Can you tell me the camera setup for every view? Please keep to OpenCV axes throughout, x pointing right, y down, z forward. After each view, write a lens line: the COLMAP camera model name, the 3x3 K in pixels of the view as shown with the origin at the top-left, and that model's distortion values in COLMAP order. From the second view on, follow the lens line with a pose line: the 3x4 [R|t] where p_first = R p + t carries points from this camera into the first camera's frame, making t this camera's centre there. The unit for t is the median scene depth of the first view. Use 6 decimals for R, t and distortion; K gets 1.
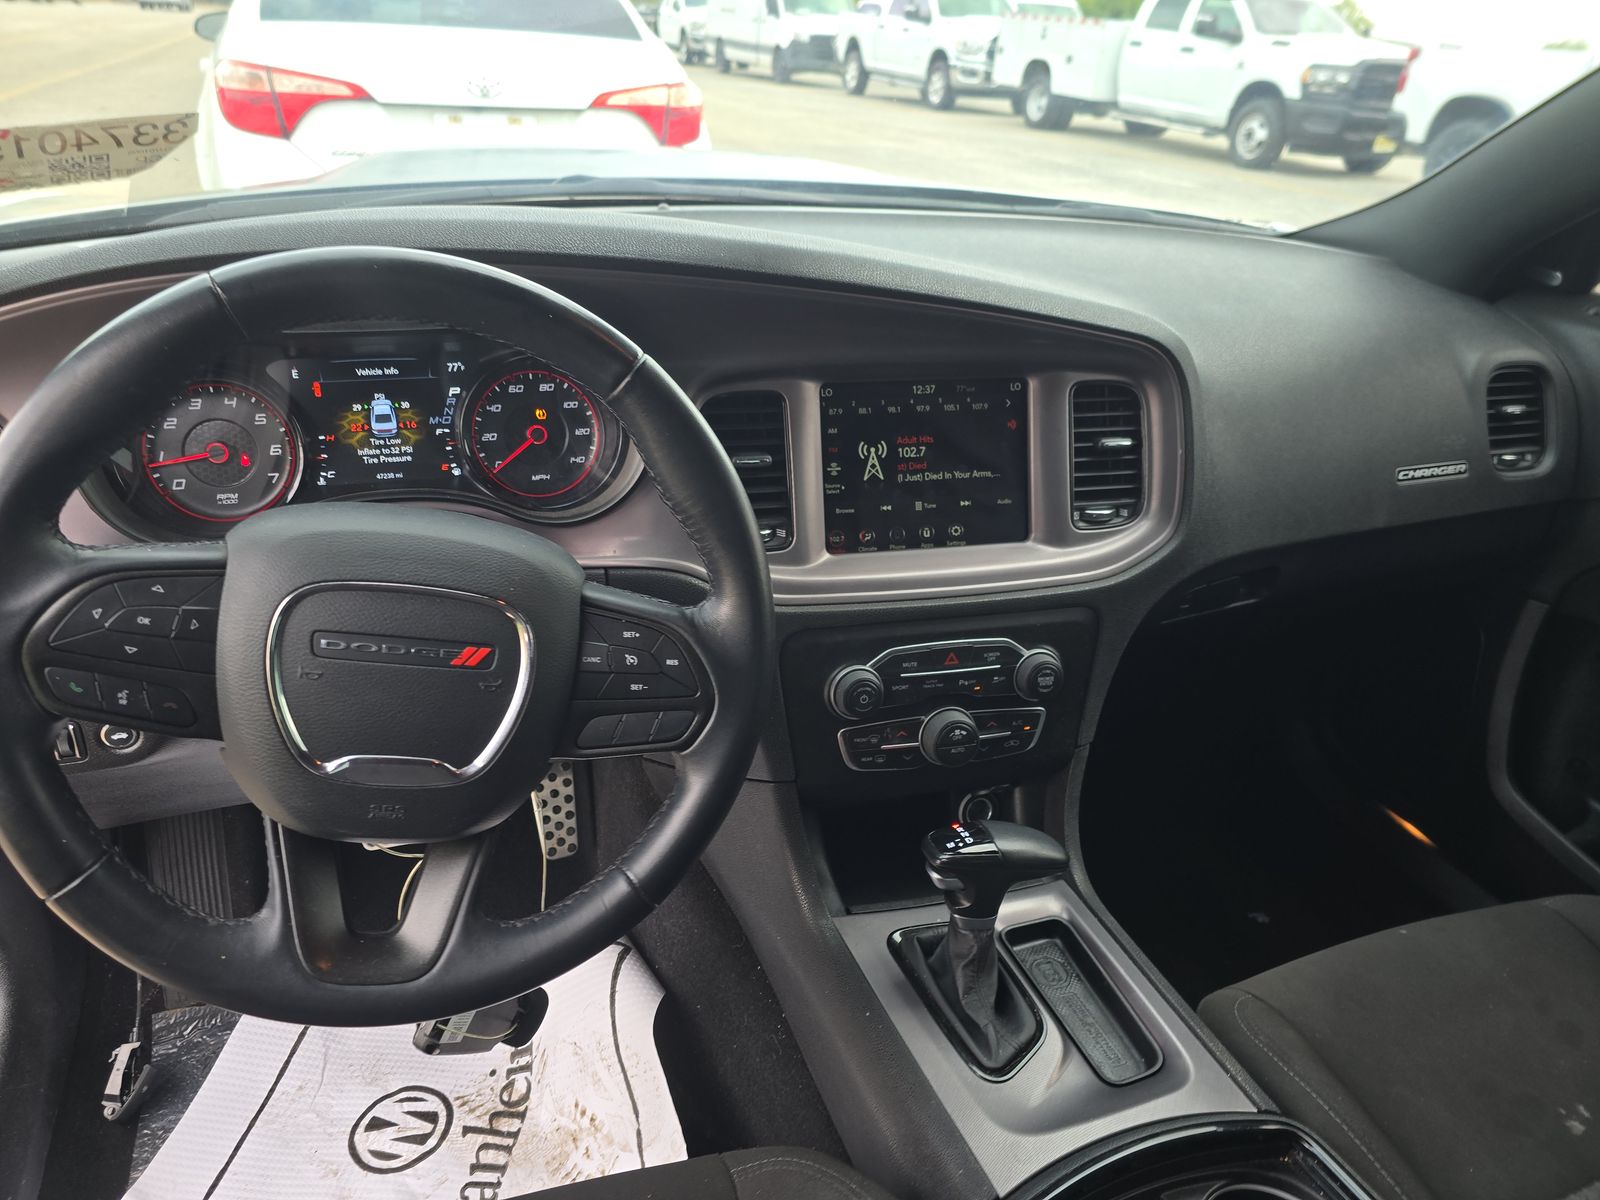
lens RADIAL K [[1075.5, 0, 793.9], [0, 1075.5, 598.2], [0, 0, 1]] dist [0.044014, -0.050897]
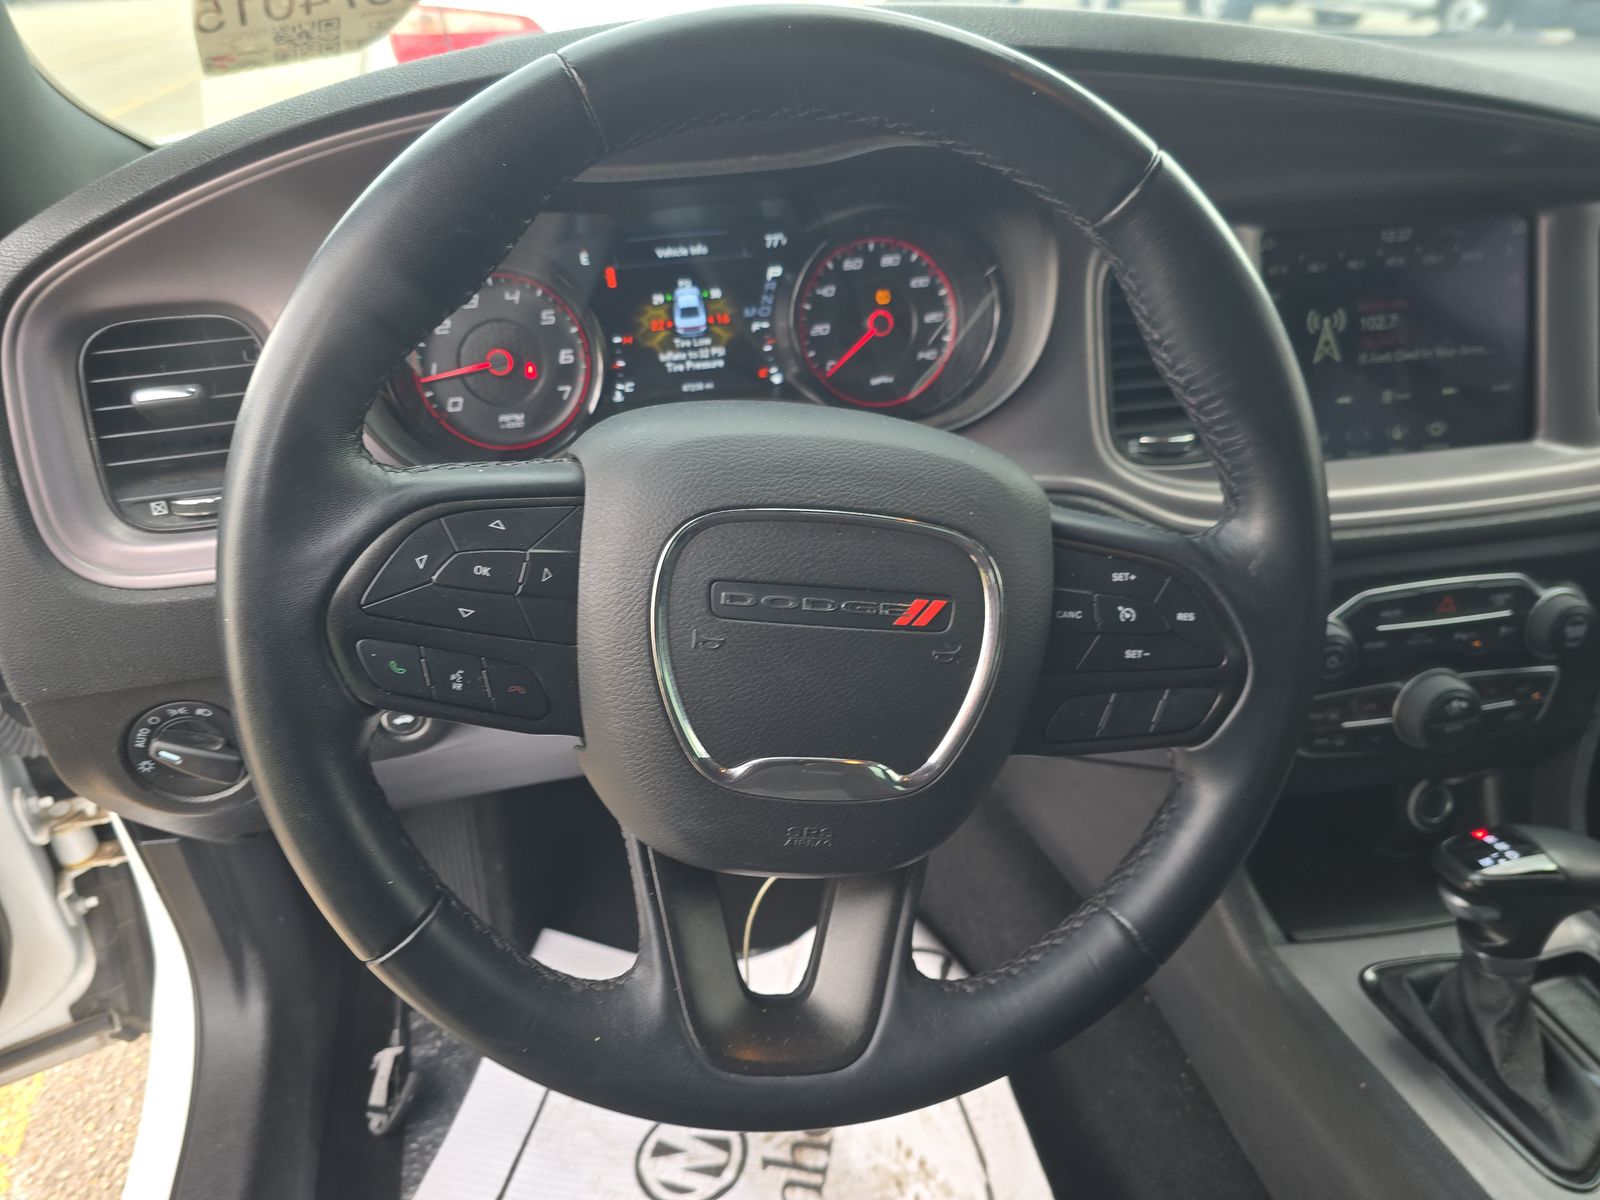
lens RADIAL K [[1092.8, 0, 800.0], [0, 1092.8, 600.0], [0, 0, 1]] dist [0.059830, -0.100663]
pose [[0.990639, -0.021057, -0.134877, -0.195717], [0.027346, 0.998615, 0.044945, 0.008634], [0.133744, -0.048213, 0.989842, 0.211702]]
